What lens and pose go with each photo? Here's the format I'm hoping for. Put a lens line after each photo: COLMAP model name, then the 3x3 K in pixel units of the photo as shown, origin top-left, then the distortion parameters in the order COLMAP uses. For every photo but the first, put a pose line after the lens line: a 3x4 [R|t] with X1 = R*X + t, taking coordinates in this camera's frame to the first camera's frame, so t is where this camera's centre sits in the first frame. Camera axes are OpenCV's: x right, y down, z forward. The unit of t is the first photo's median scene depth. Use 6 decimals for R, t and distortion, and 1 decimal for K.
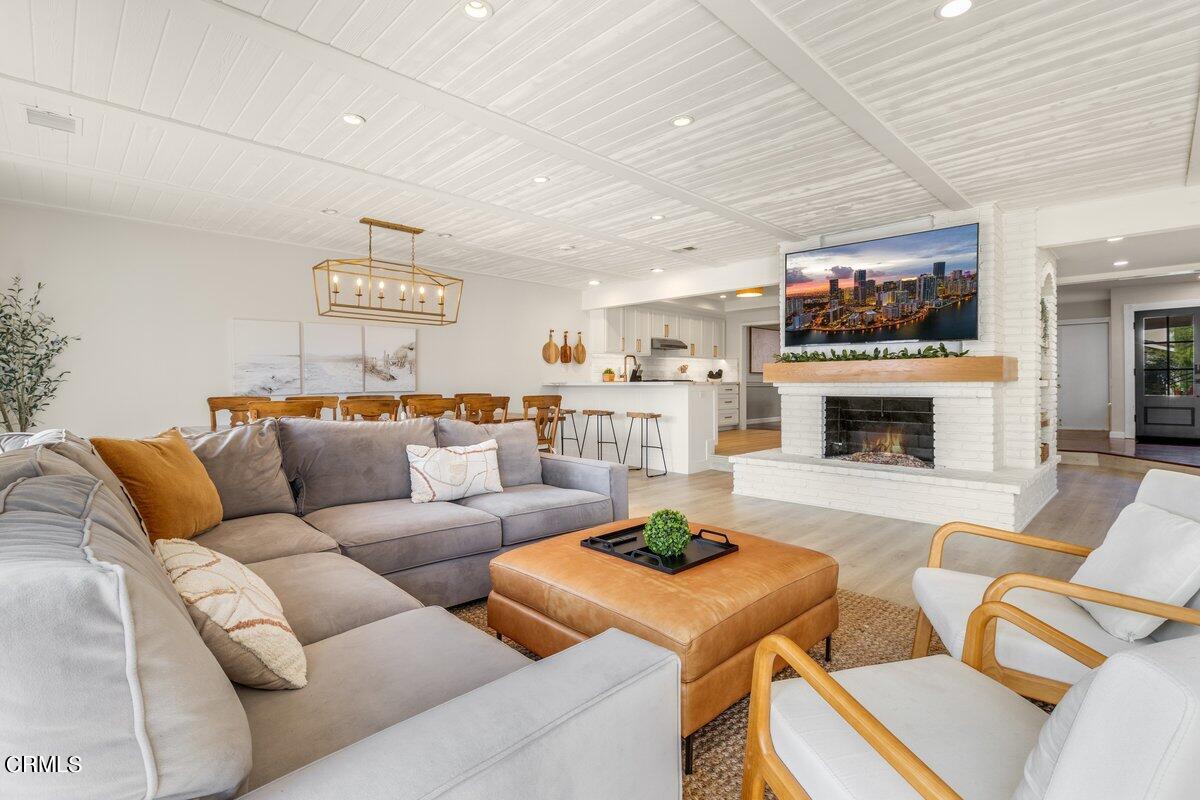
lens RADIAL K [[550.7, 0, 603.0], [0, 550.7, 382.2], [0, 0, 1]] dist [-0.010254, 0.001079]
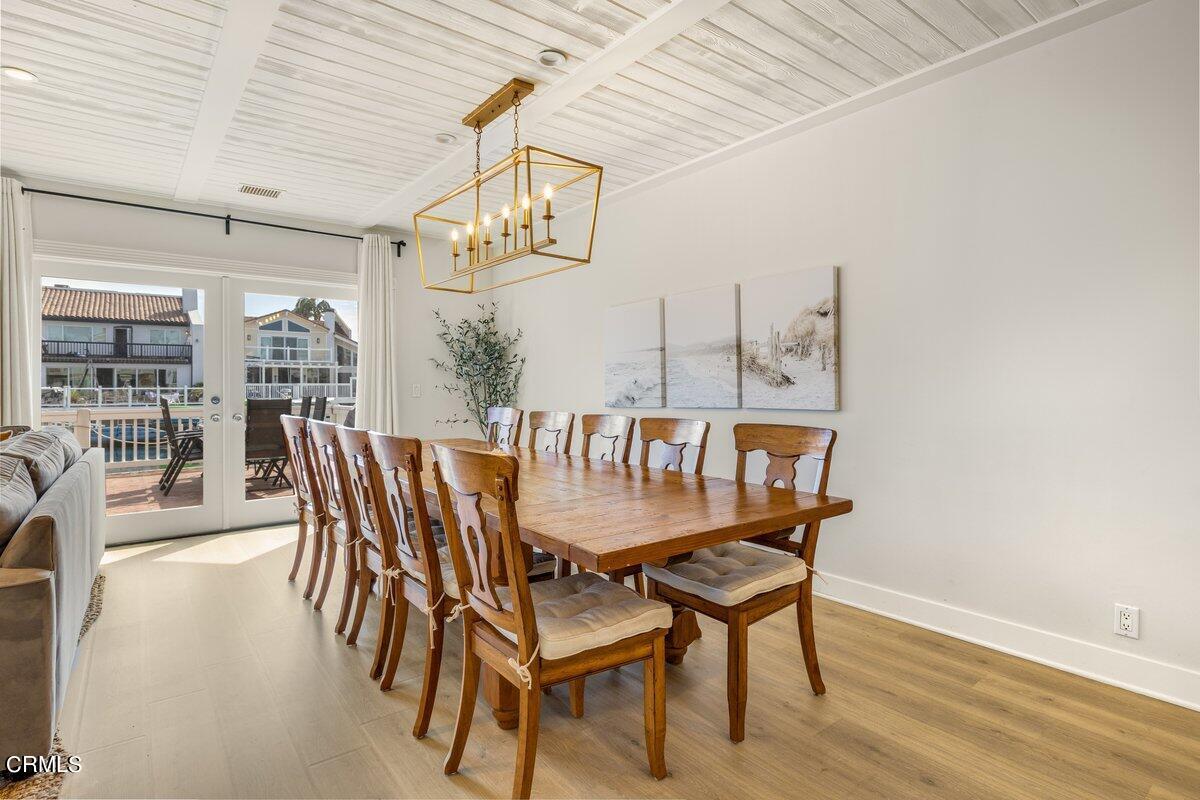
lens RADIAL K [[595.0, 0, 591.1], [0, 595.0, 396.5], [0, 0, 1]] dist [0.003841, 0.000210]
pose [[-0.130671, 0.022210, -0.991177, 0.194028], [0.005258, 0.999751, 0.021709, -0.008103], [0.991412, -0.002375, -0.130755, 1.185412]]
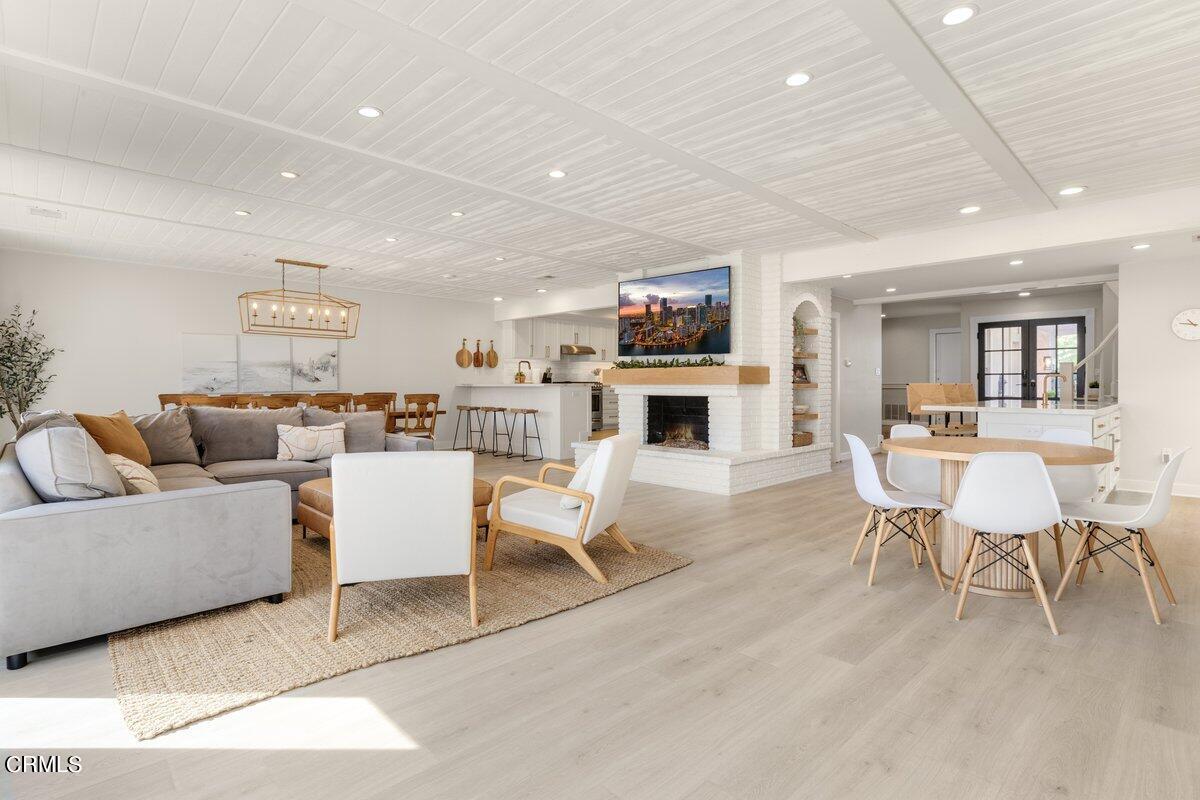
lens RADIAL K [[578.5, 0, 603.8], [0, 578.5, 388.6], [0, 0, 1]] dist [-0.002463, -0.001688]
pose [[0.999982, 0.003944, -0.004466, 0.345718], [-0.003902, 0.999948, 0.009388, -0.003190], [0.004503, -0.009370, 0.999946, -0.376707]]
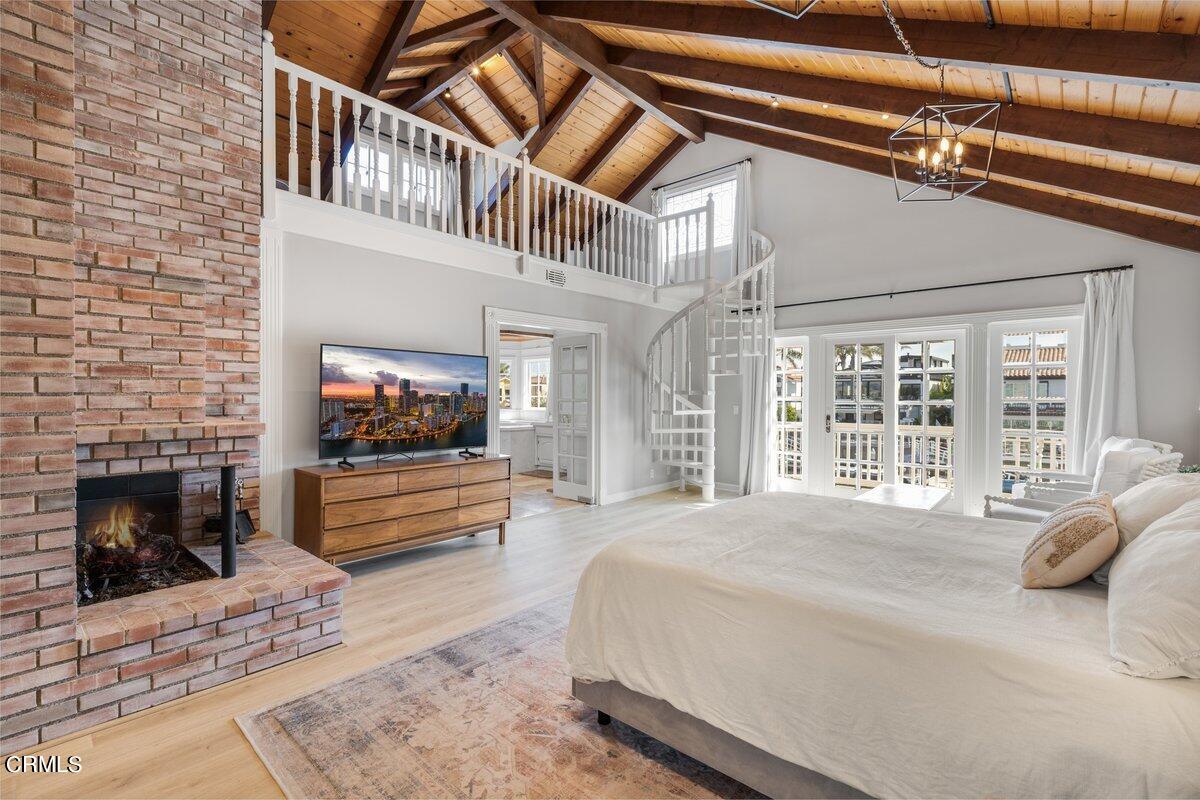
lens RADIAL K [[531.9, 0, 605.5], [0, 531.9, 396.1], [0, 0, 1]] dist [0.001120, -0.001032]
pose [[-0.075028, 0.003658, 0.997175, -0.547059], [0.005171, 0.999981, -0.003279, -0.173590], [-0.997168, 0.004911, -0.075045, 0.732058]]
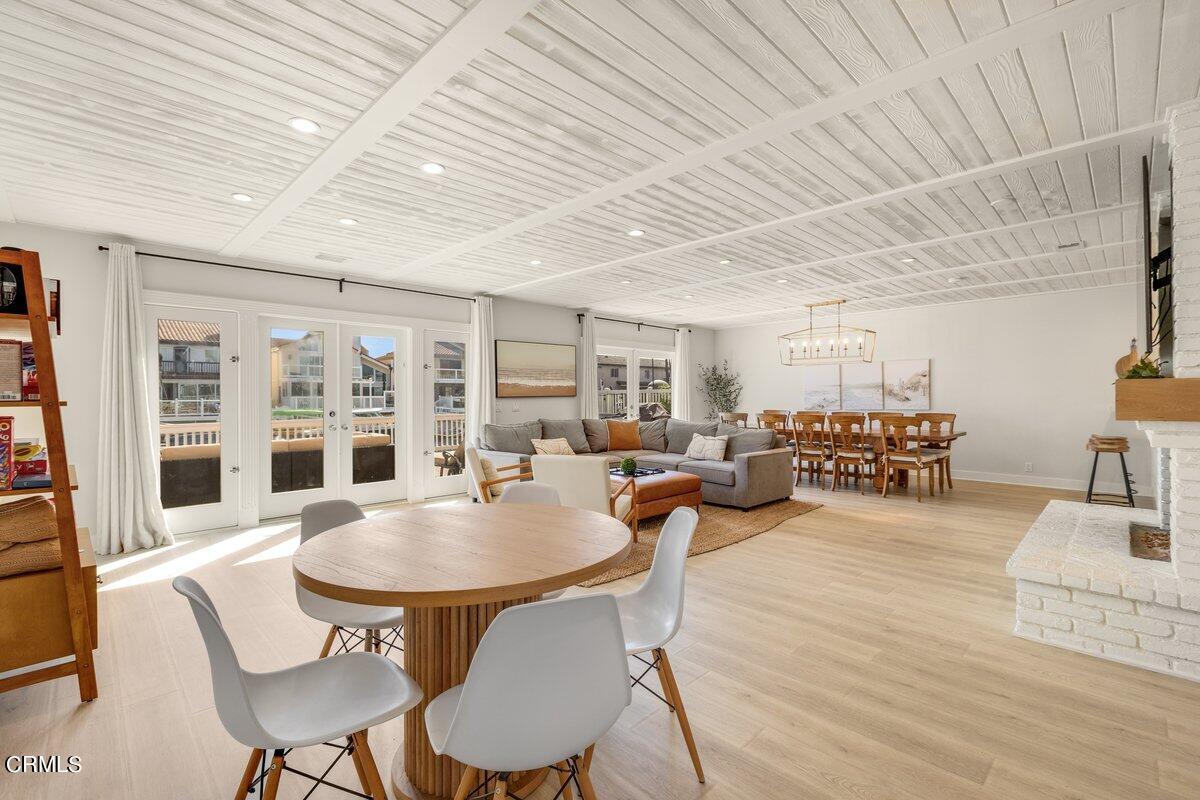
lens RADIAL K [[531.9, 0, 597.1], [0, 531.9, 398.3], [0, 0, 1]] dist [0.001120, -0.001032]
pose [[-0.001065, 0.005880, -0.999982, 1.138748], [0.005738, 0.999966, 0.005874, -0.028208], [0.999983, -0.005731, -0.001099, 0.361954]]
